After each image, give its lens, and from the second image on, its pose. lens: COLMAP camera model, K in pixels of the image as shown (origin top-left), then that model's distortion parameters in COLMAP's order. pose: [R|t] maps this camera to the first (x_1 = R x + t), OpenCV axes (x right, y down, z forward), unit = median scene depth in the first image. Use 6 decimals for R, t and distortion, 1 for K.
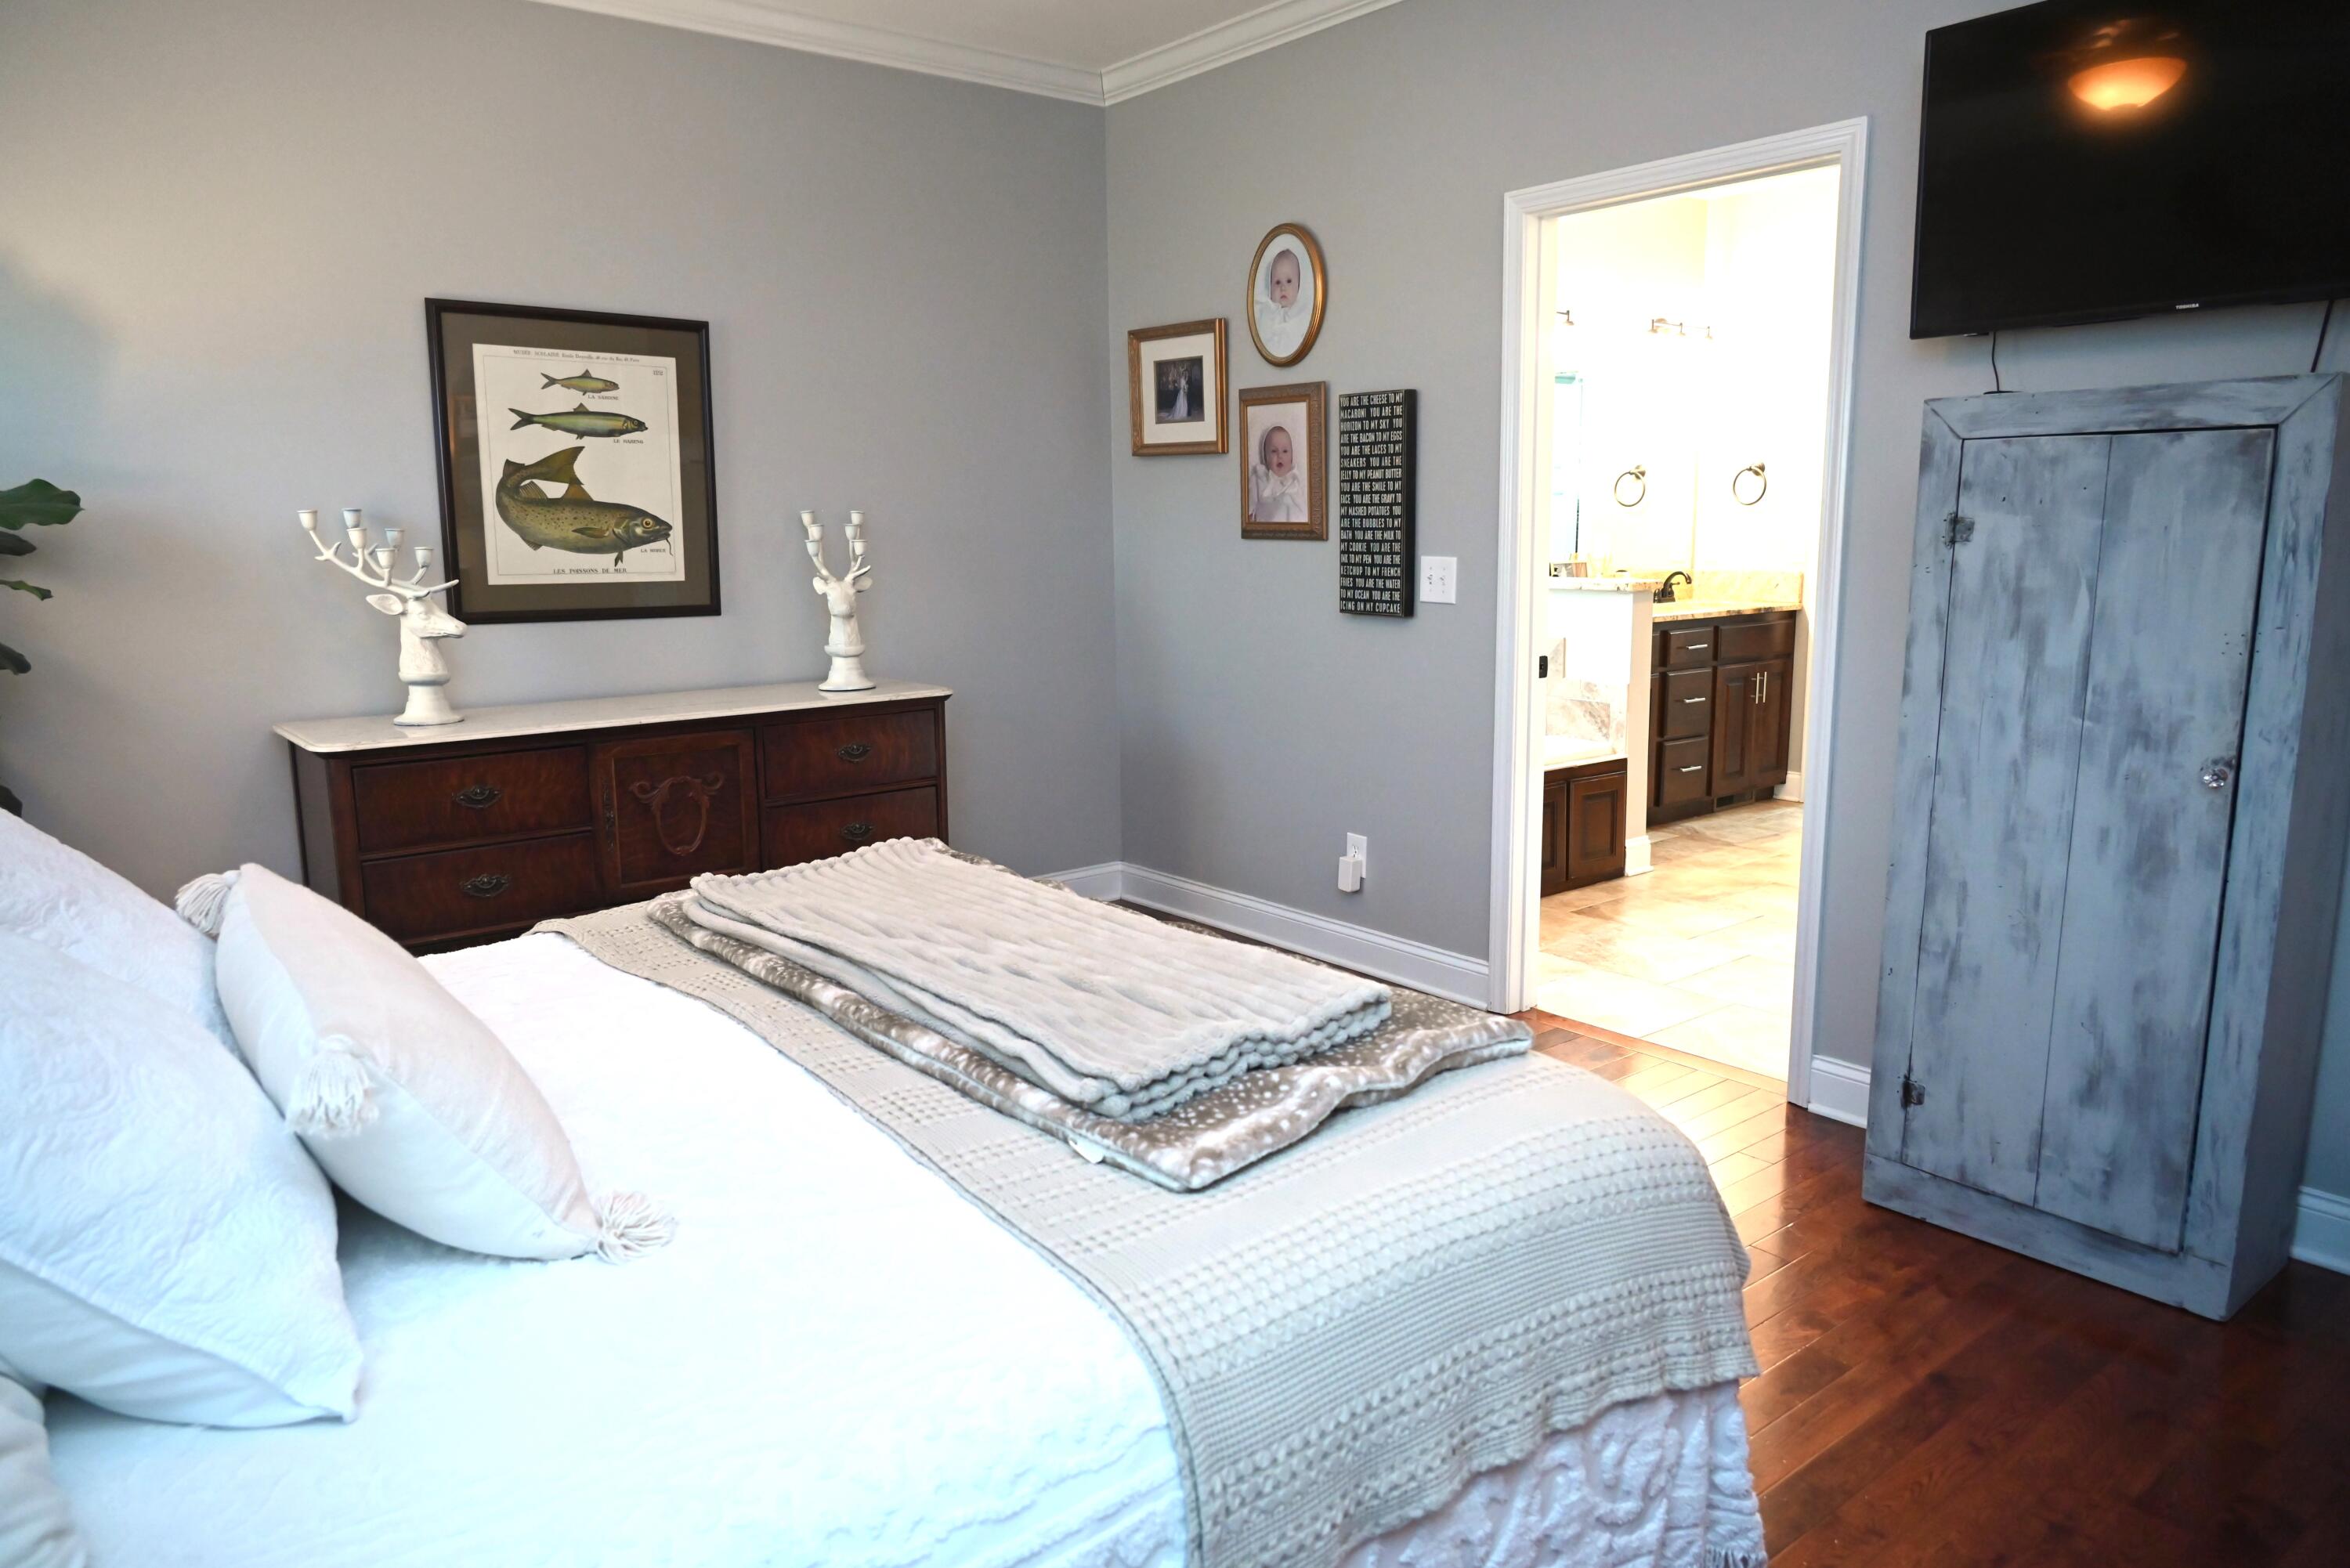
lens RADIAL K [[1554.4, 0, 1179.2], [0, 1554.4, 788.5], [0, 0, 1]] dist [-0.003816, -0.000383]
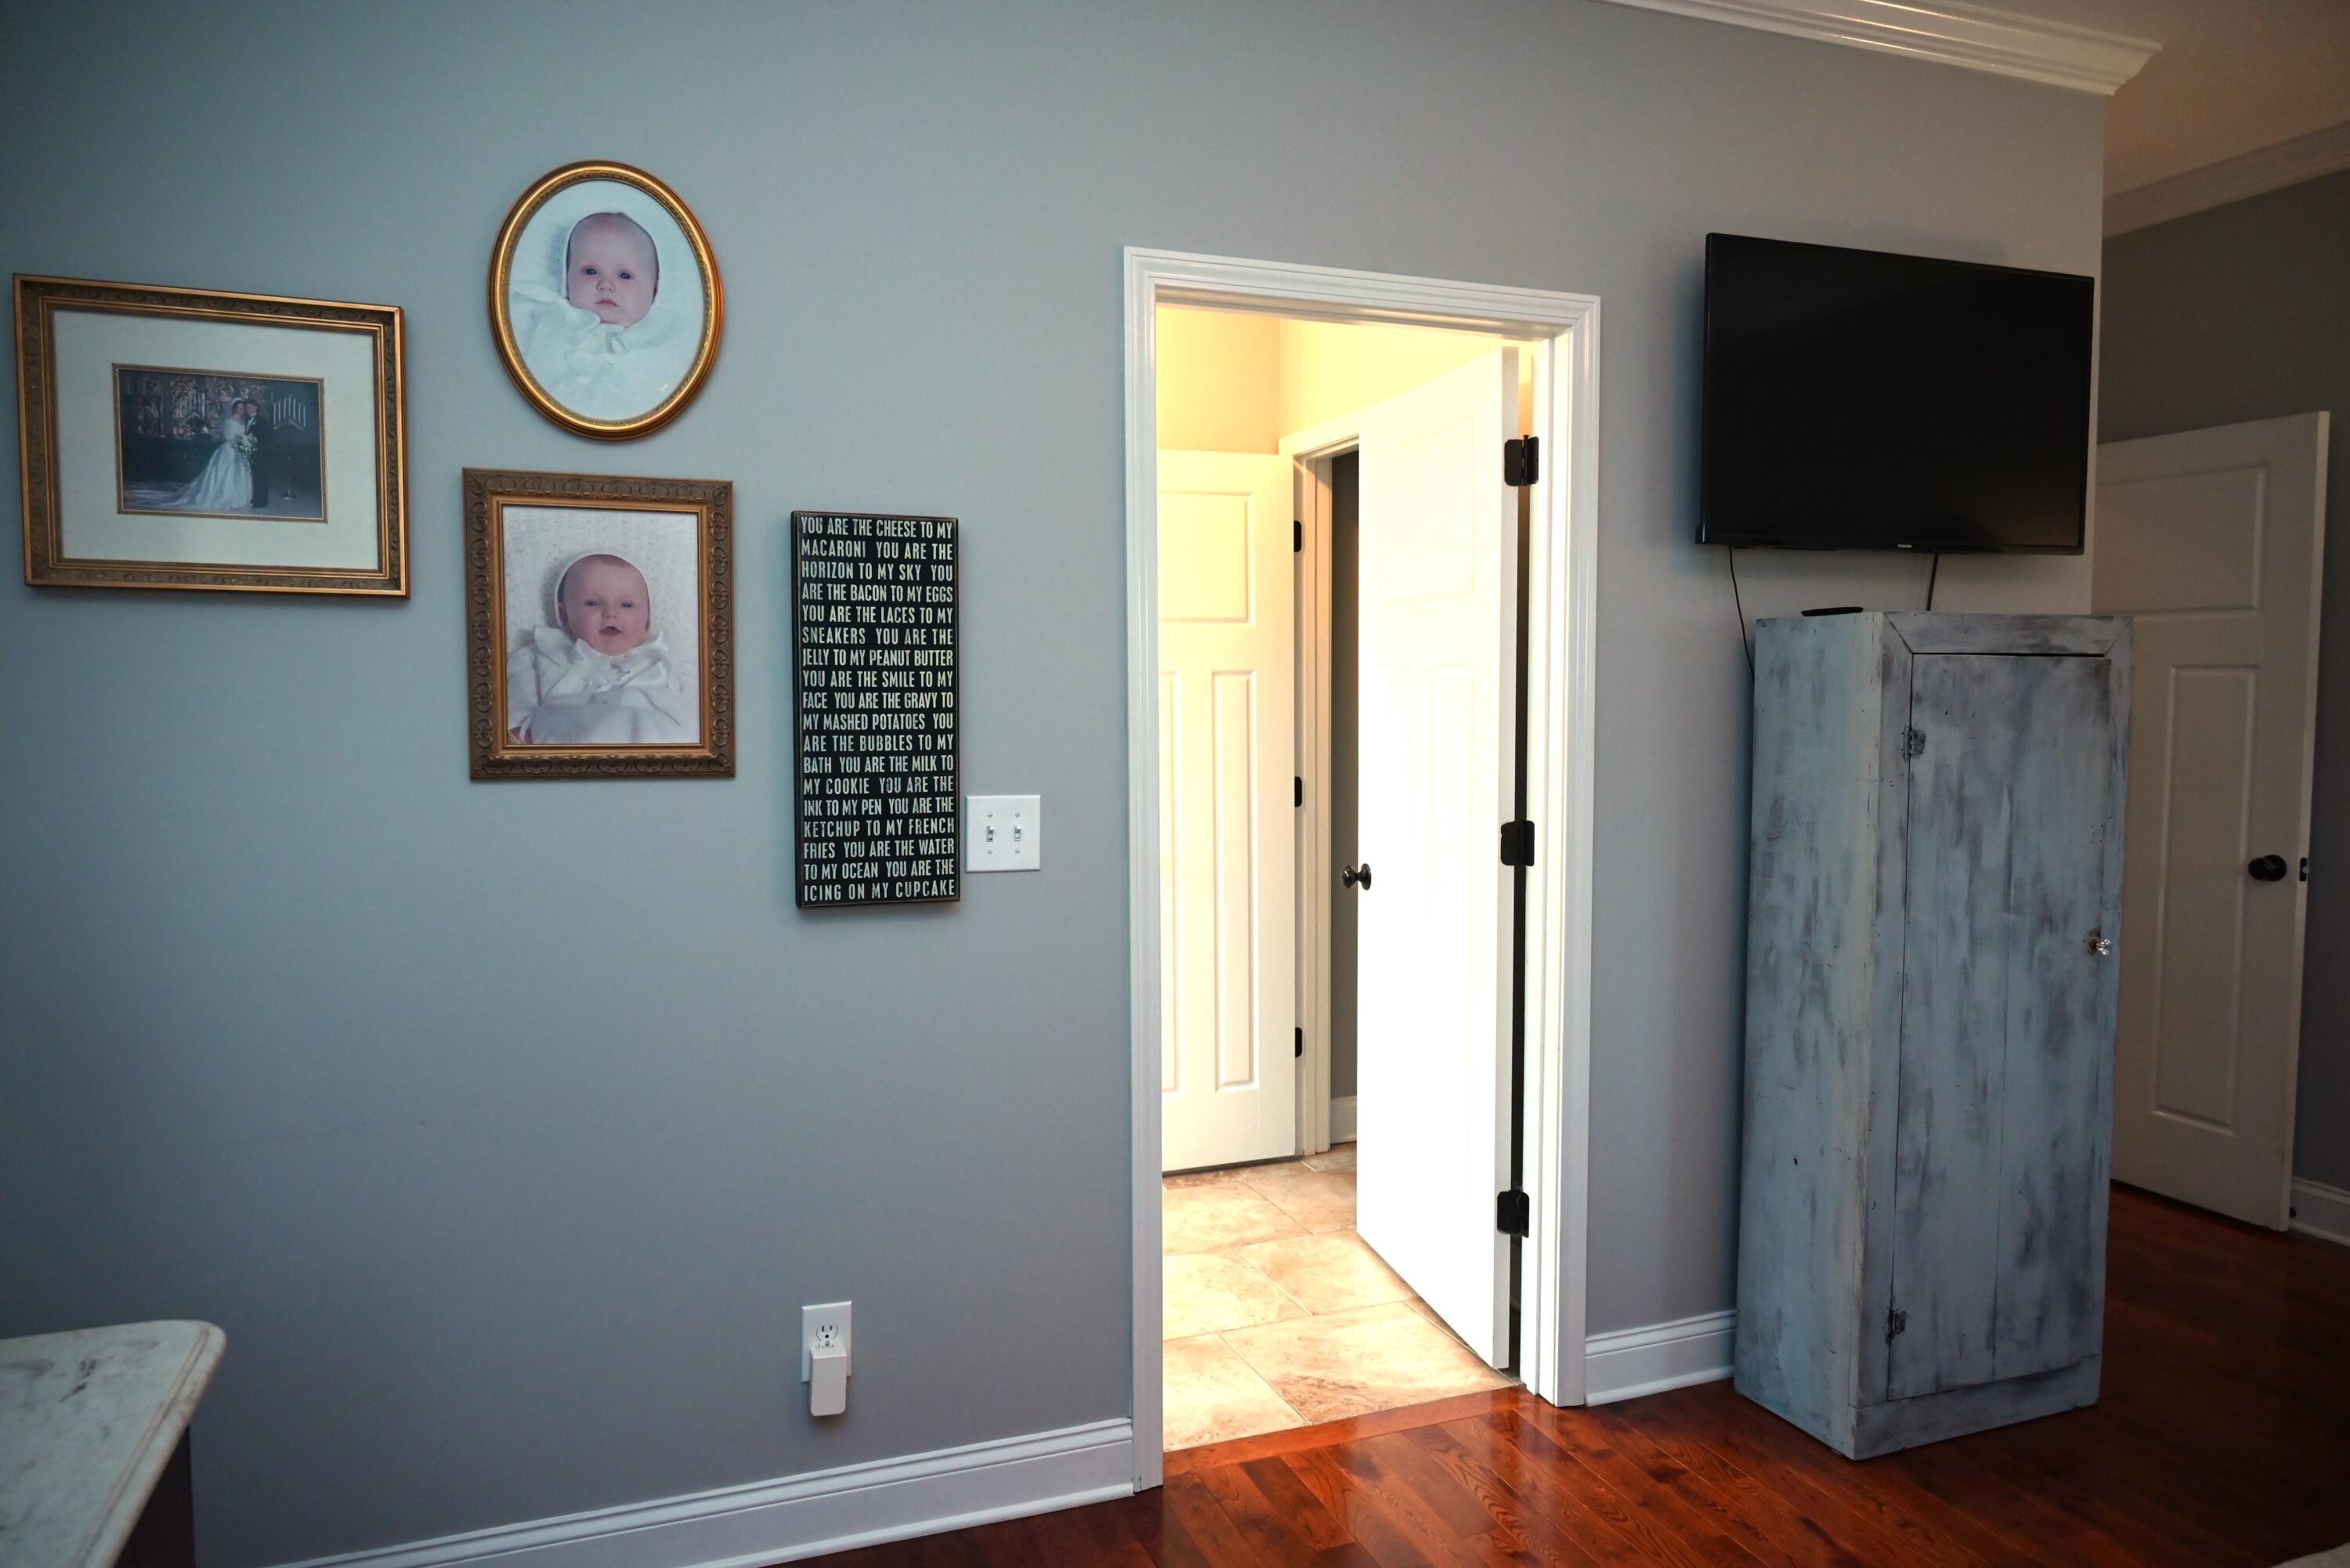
lens RADIAL K [[1554.4, 0, 1168.1], [0, 1554.4, 784.5], [0, 0, 1]] dist [-0.003816, -0.000383]
pose [[0.308054, -0.052946, 0.949894, -0.568982], [0.161825, 0.986816, 0.002524, -0.210847], [-0.937505, 0.152940, 0.312561, 1.092794]]
